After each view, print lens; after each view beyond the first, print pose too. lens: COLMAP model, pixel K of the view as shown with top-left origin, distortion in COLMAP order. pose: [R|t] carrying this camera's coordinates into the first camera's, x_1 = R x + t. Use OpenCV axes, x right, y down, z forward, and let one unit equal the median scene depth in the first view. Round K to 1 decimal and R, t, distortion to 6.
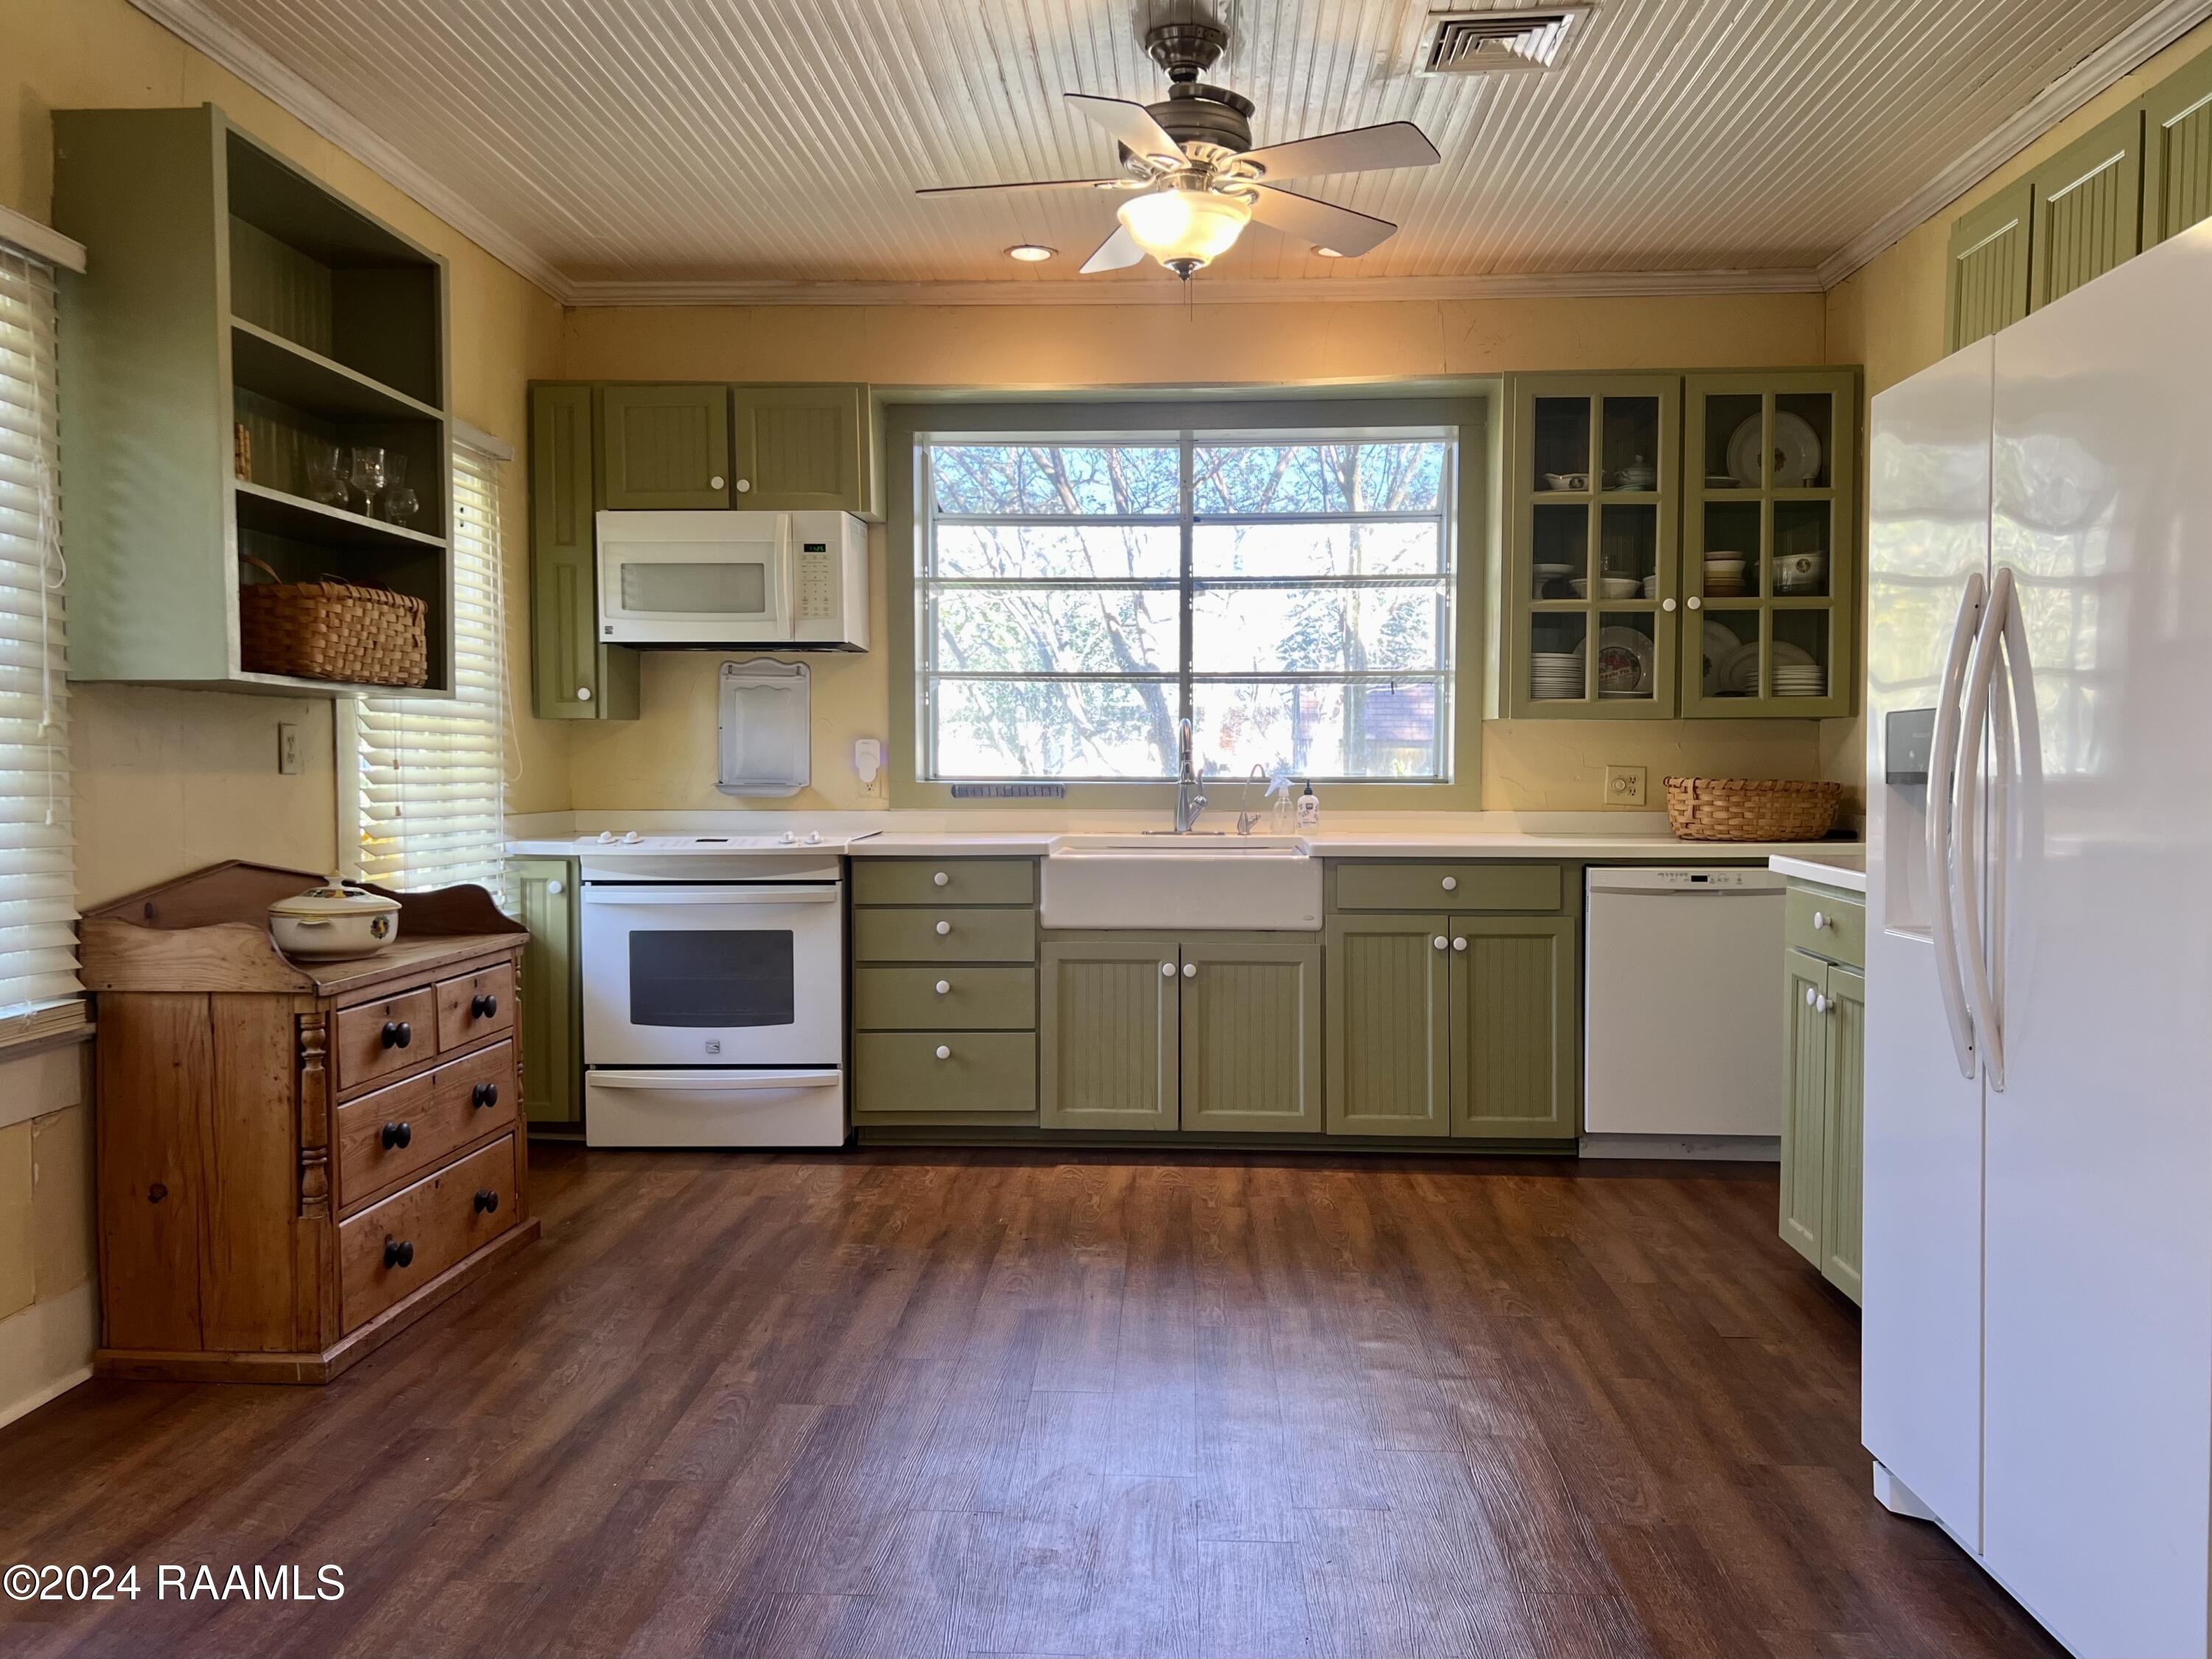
lens RADIAL K [[1685.5, 0, 1099.0], [0, 1685.5, 838.6], [0, 0, 1]] dist [0.062258, -0.051718]
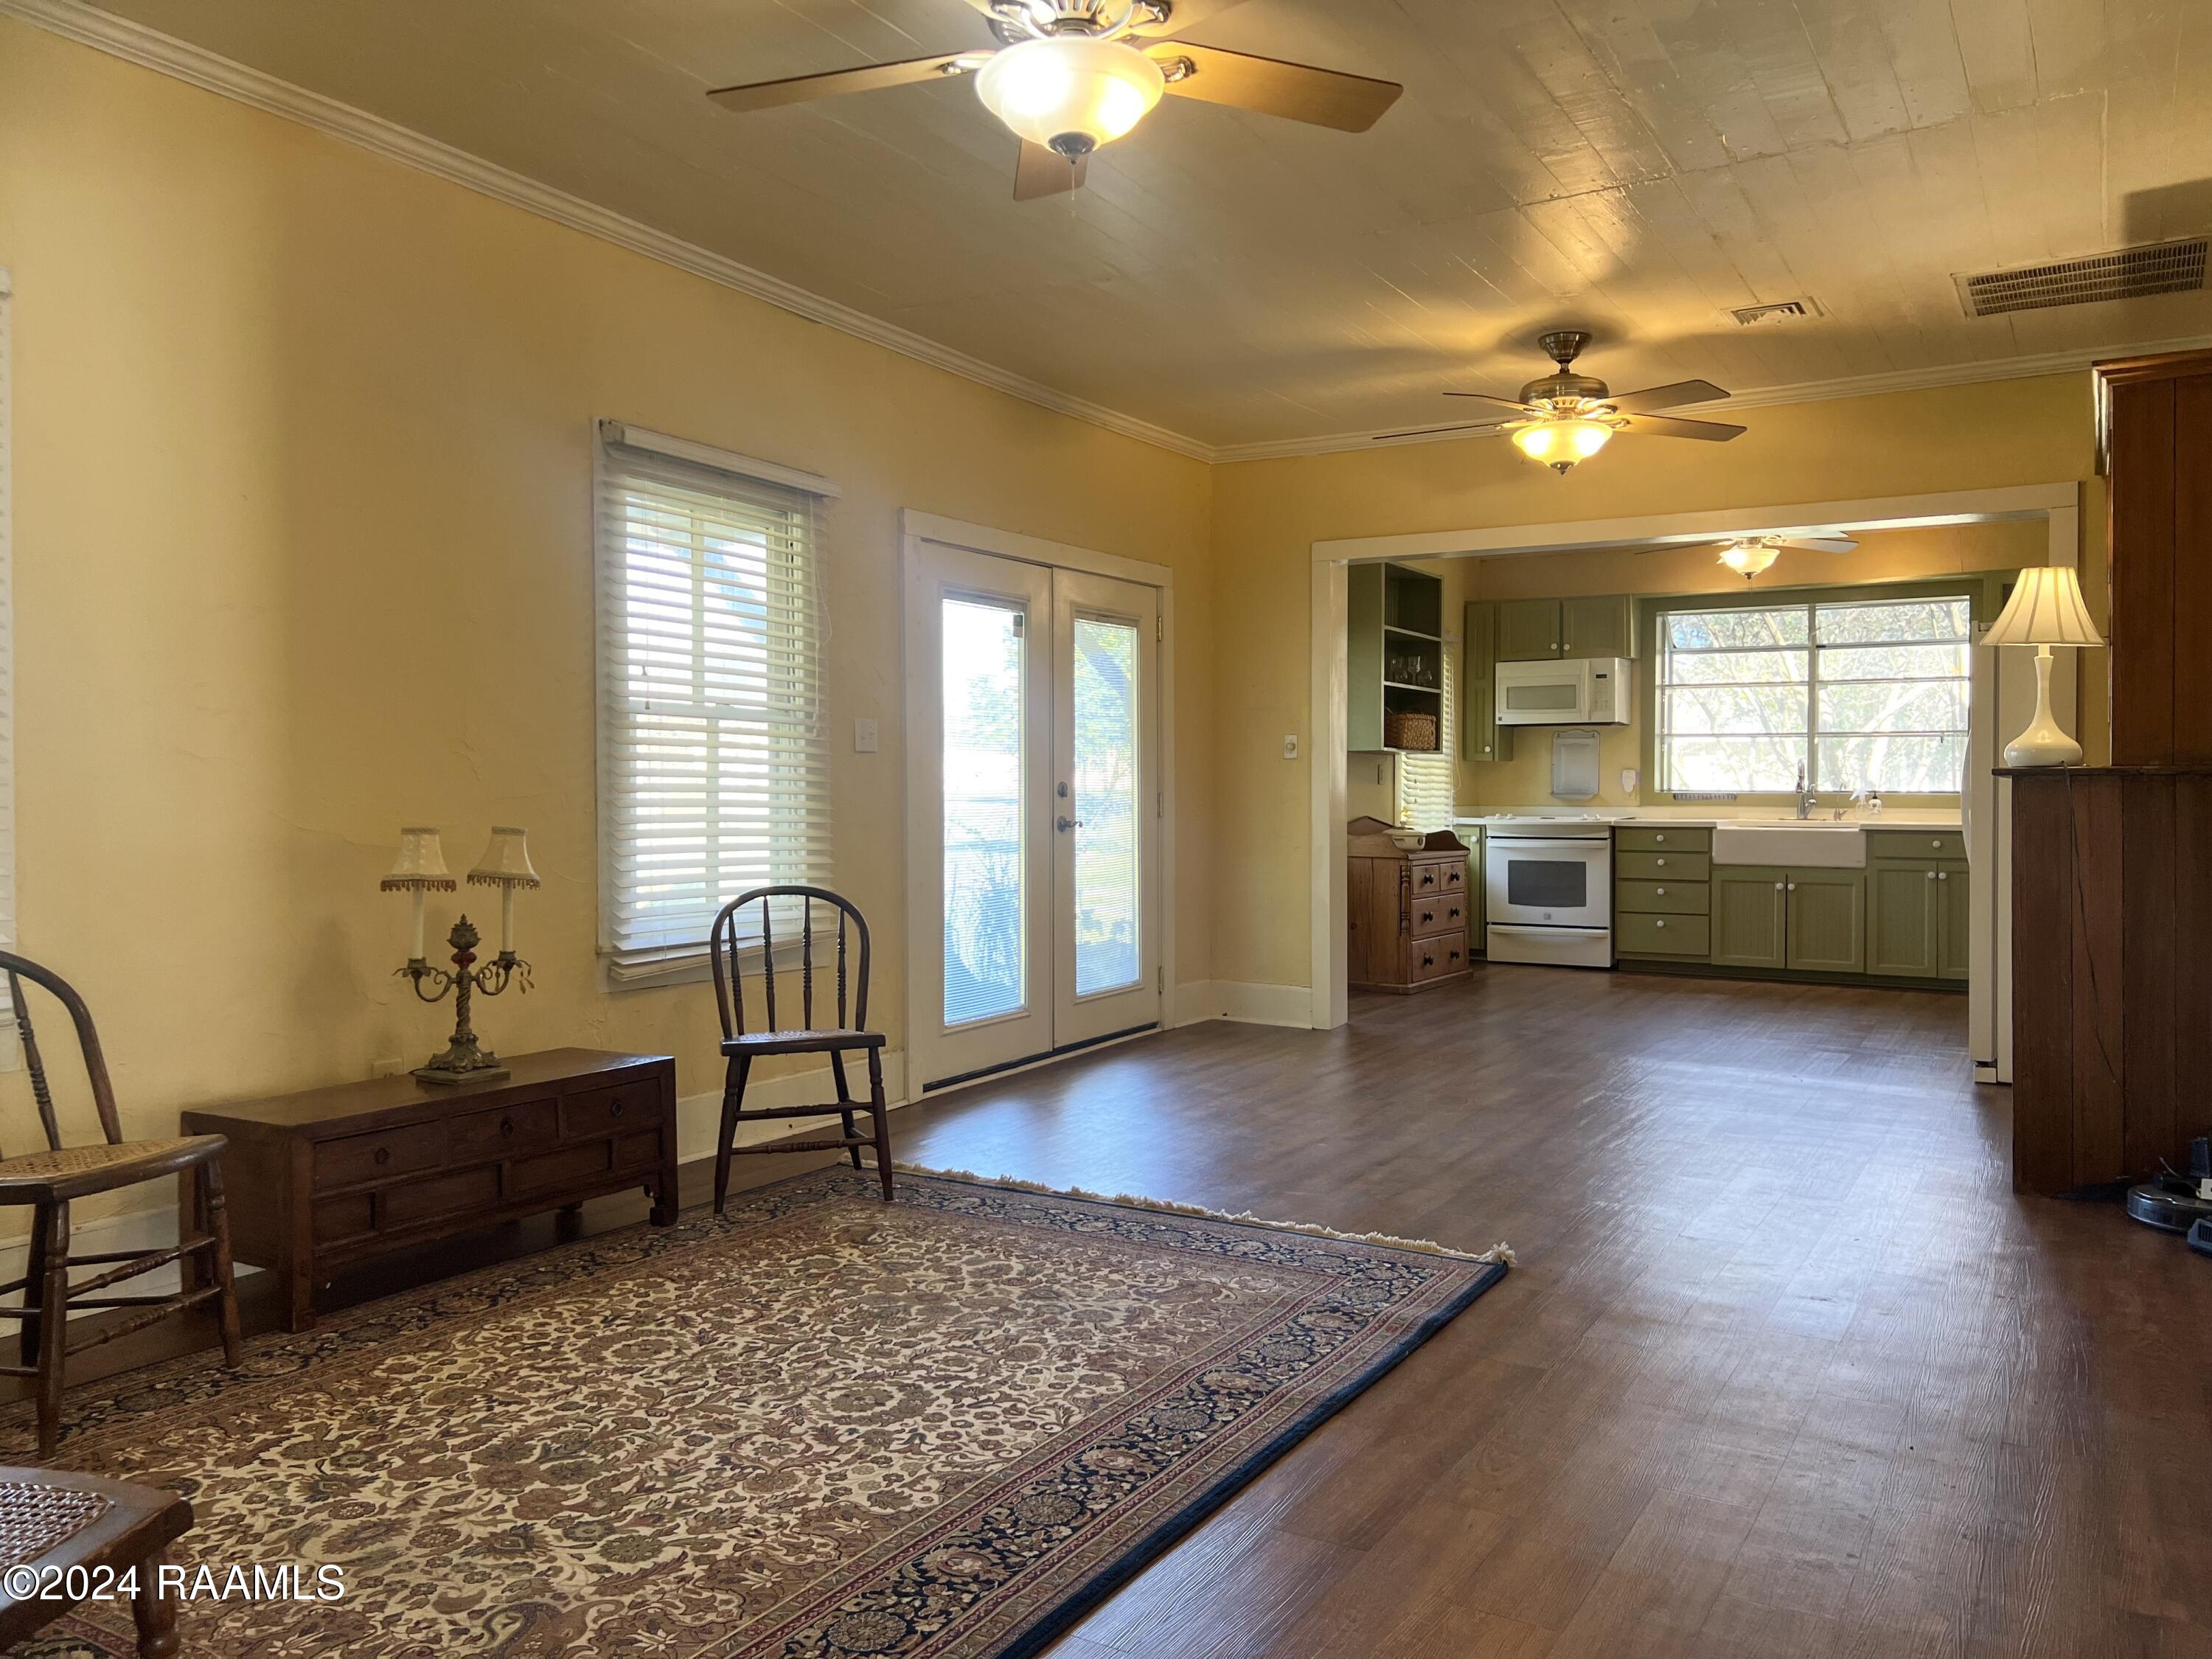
lens RADIAL K [[1685.5, 0, 1102.1], [0, 1685.5, 810.5], [0, 0, 1]] dist [0.062258, -0.051718]
pose [[0.885298, 0.008730, -0.464943, 0.263074], [-0.025373, 0.999241, -0.029551, 0.068419], [0.464332, 0.037959, 0.884847, -1.136369]]
